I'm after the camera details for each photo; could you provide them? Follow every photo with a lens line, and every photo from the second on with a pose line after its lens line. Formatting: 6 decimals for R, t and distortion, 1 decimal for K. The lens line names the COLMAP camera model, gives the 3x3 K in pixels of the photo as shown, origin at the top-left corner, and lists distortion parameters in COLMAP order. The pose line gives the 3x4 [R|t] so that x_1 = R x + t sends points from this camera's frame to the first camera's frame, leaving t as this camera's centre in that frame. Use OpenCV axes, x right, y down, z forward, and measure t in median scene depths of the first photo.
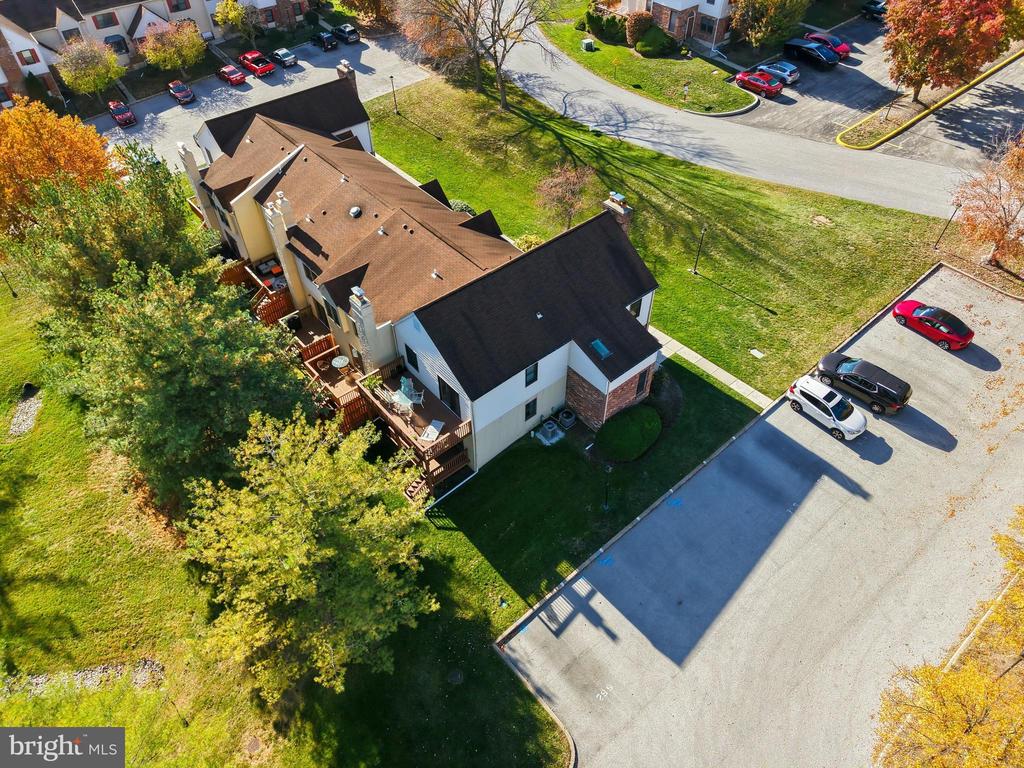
lens RADIAL K [[713.9, 0, 533.1], [0, 713.9, 353.7], [0, 0, 1]] dist [0.004439, 0.001023]
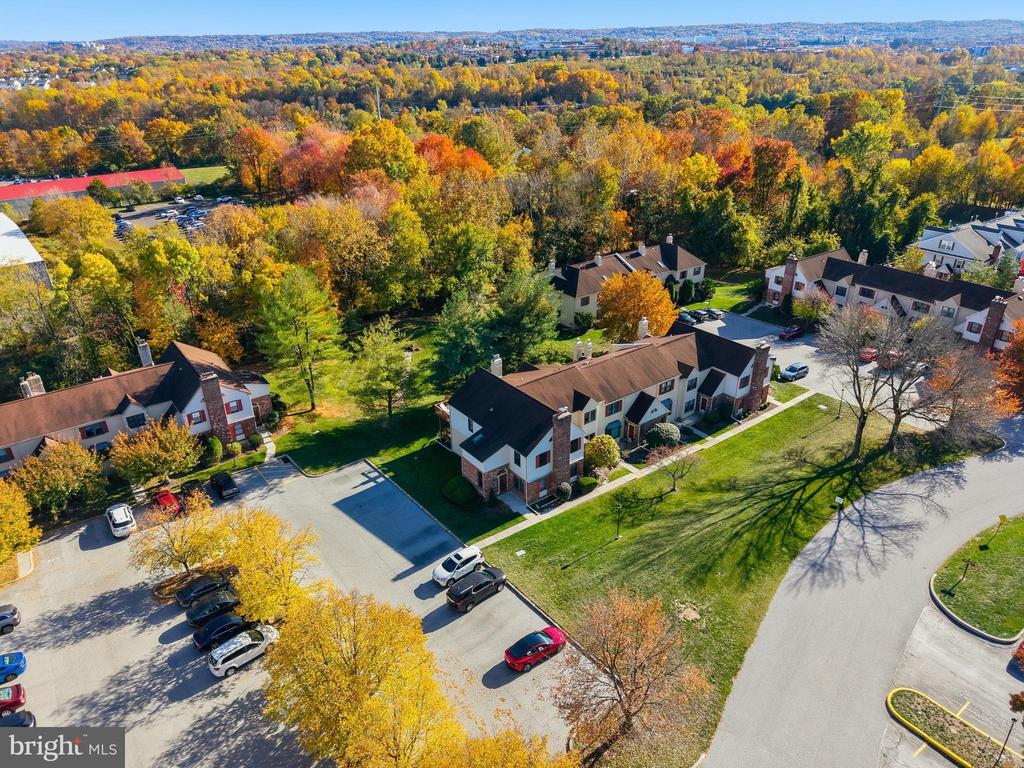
lens RADIAL K [[685.3, 0, 512.0], [0, 685.3, 384.0], [0, 0, 1]] dist [-0.003128, -0.004574]
pose [[-0.063499, 0.458783, -0.886276, 1.066631], [-0.684054, 0.626622, 0.373383, -0.548220], [0.726663, 0.629970, 0.274042, 0.331255]]
